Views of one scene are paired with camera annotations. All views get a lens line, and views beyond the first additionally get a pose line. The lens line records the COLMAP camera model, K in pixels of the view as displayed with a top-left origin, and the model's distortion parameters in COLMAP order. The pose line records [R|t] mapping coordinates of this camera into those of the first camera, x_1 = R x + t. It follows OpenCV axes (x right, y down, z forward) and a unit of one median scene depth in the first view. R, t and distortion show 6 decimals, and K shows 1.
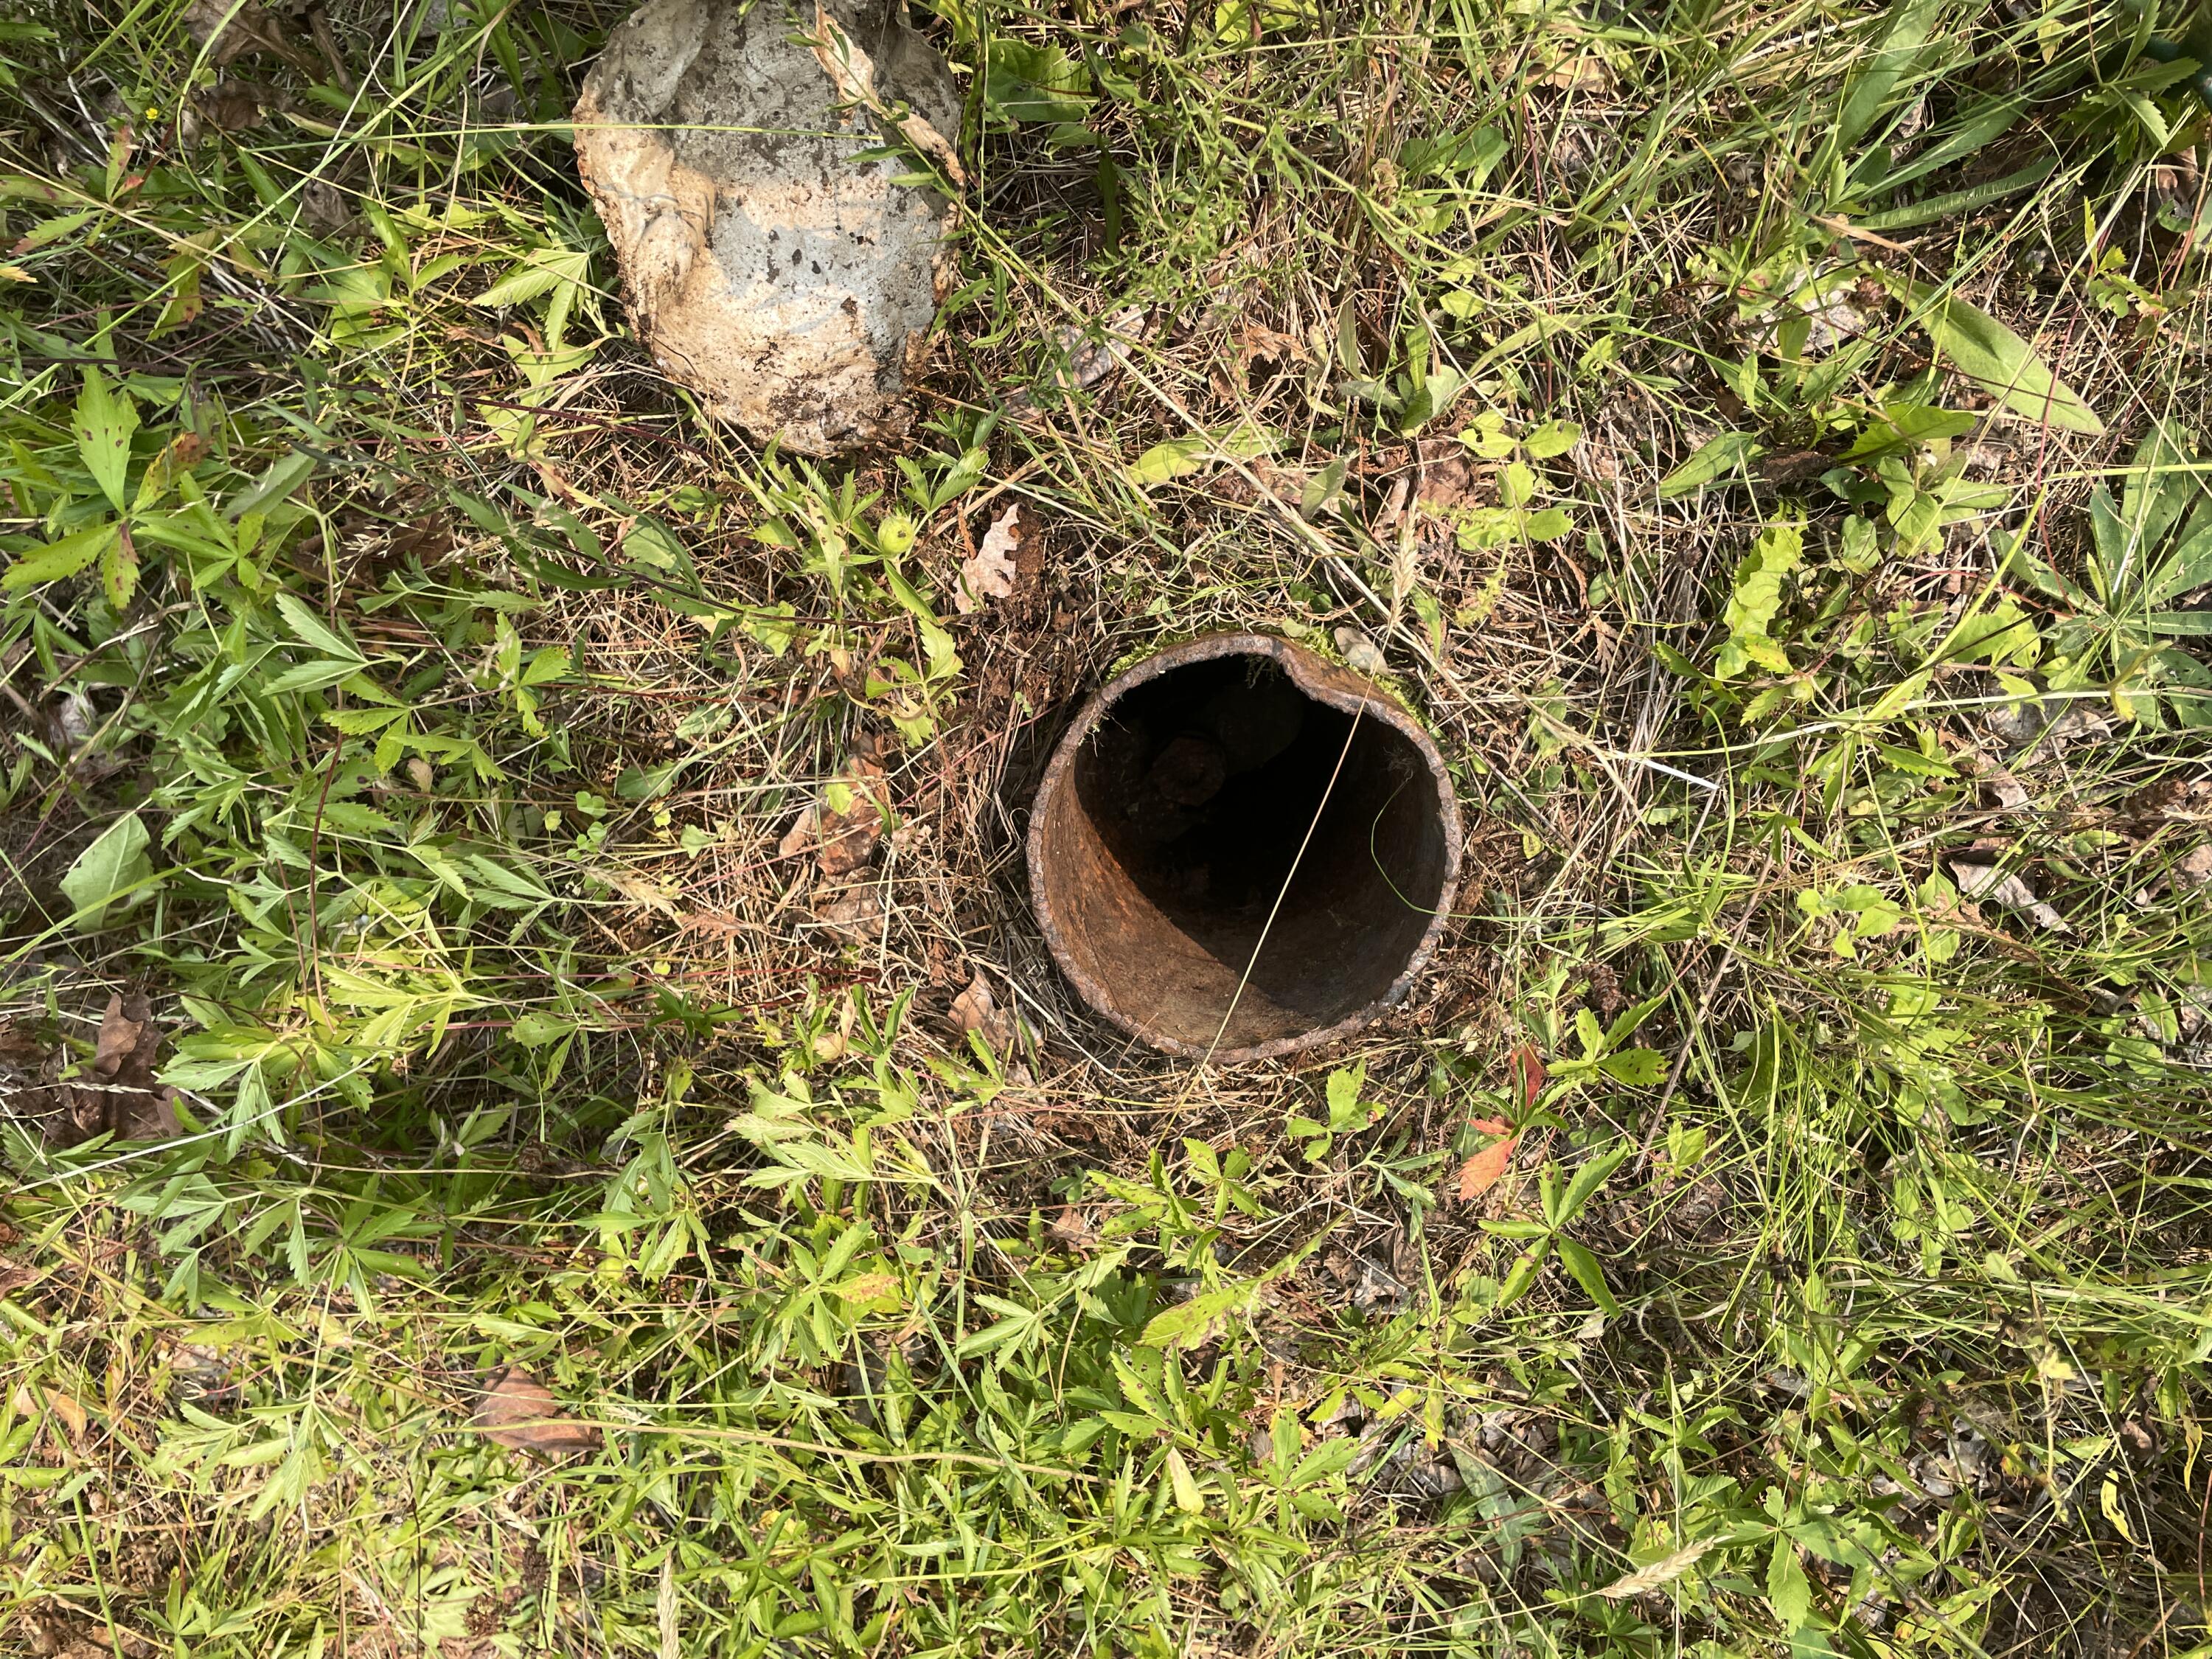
lens RADIAL K [[1657.7, 0, 1106.3], [0, 1657.7, 829.9], [0, 0, 1]] dist [0.077277, -0.000947]
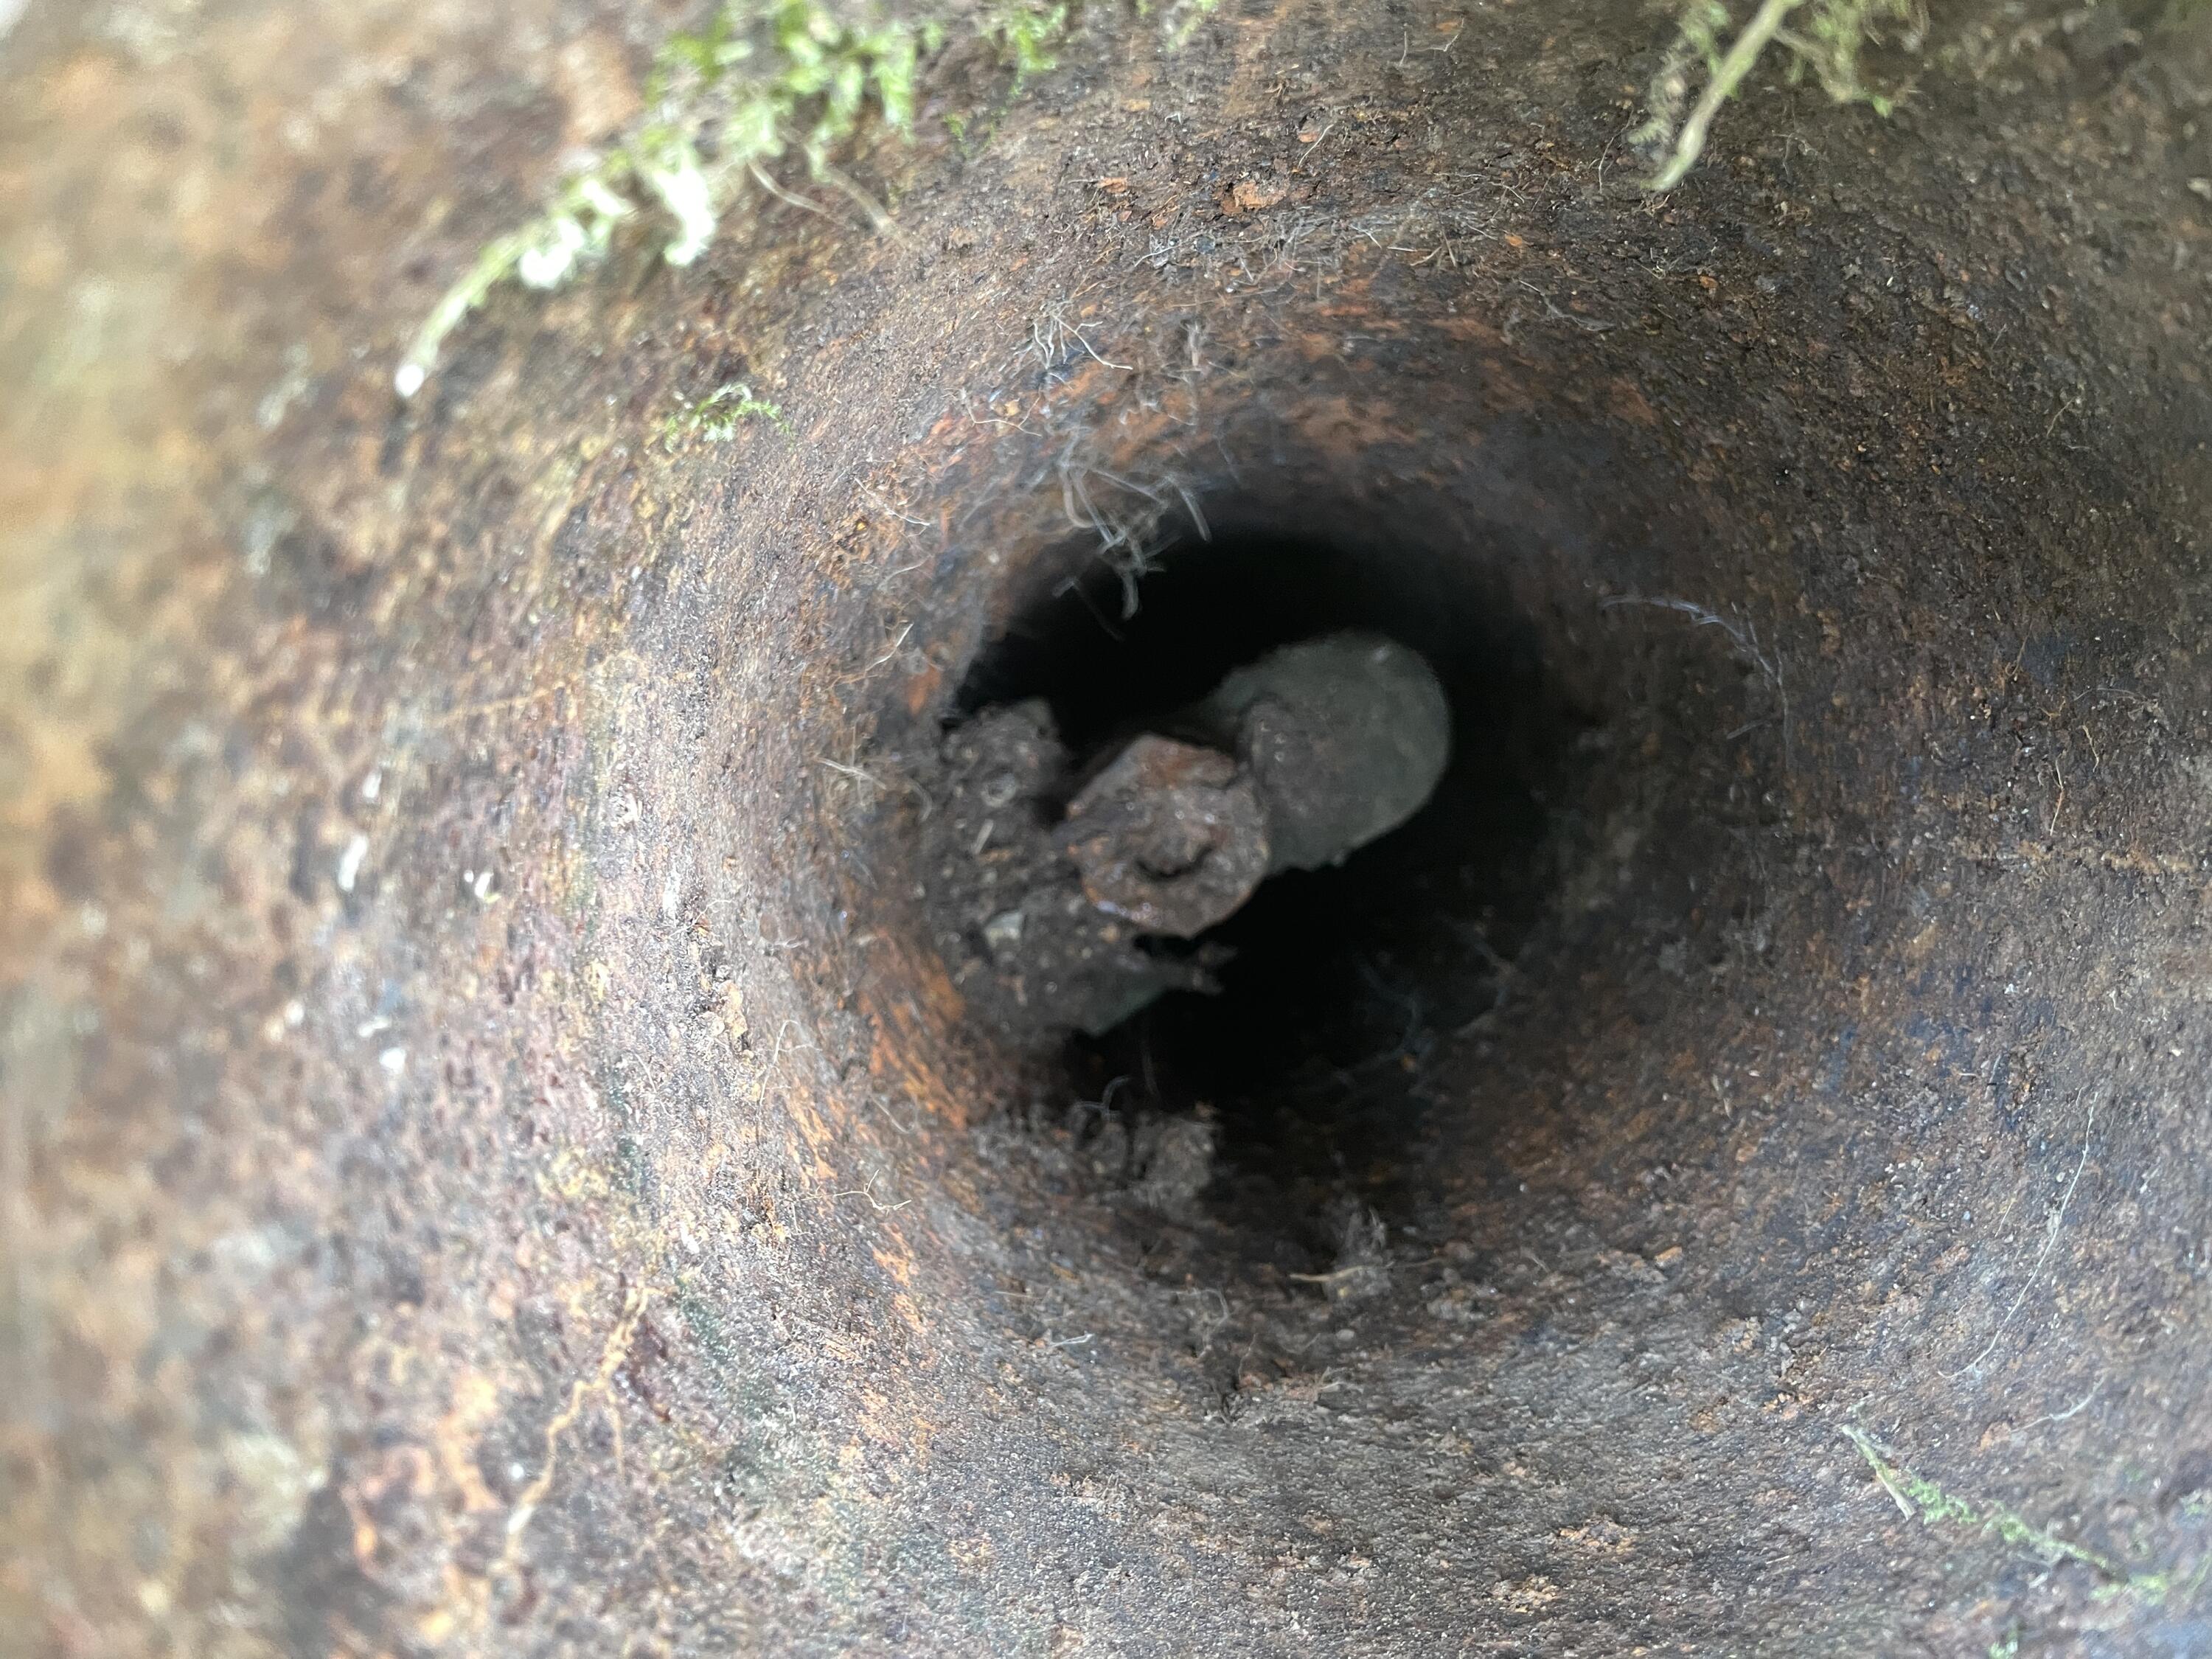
lens RADIAL K [[1657.7, 0, 1104.7], [0, 1657.7, 830.8], [0, 0, 1]] dist [0.077277, -0.000947]
pose [[0.996212, 0.077841, 0.038763, 0.022296], [-0.073406, 0.991755, -0.105039, 0.001843], [-0.046620, 0.101796, 0.993712, 0.647294]]
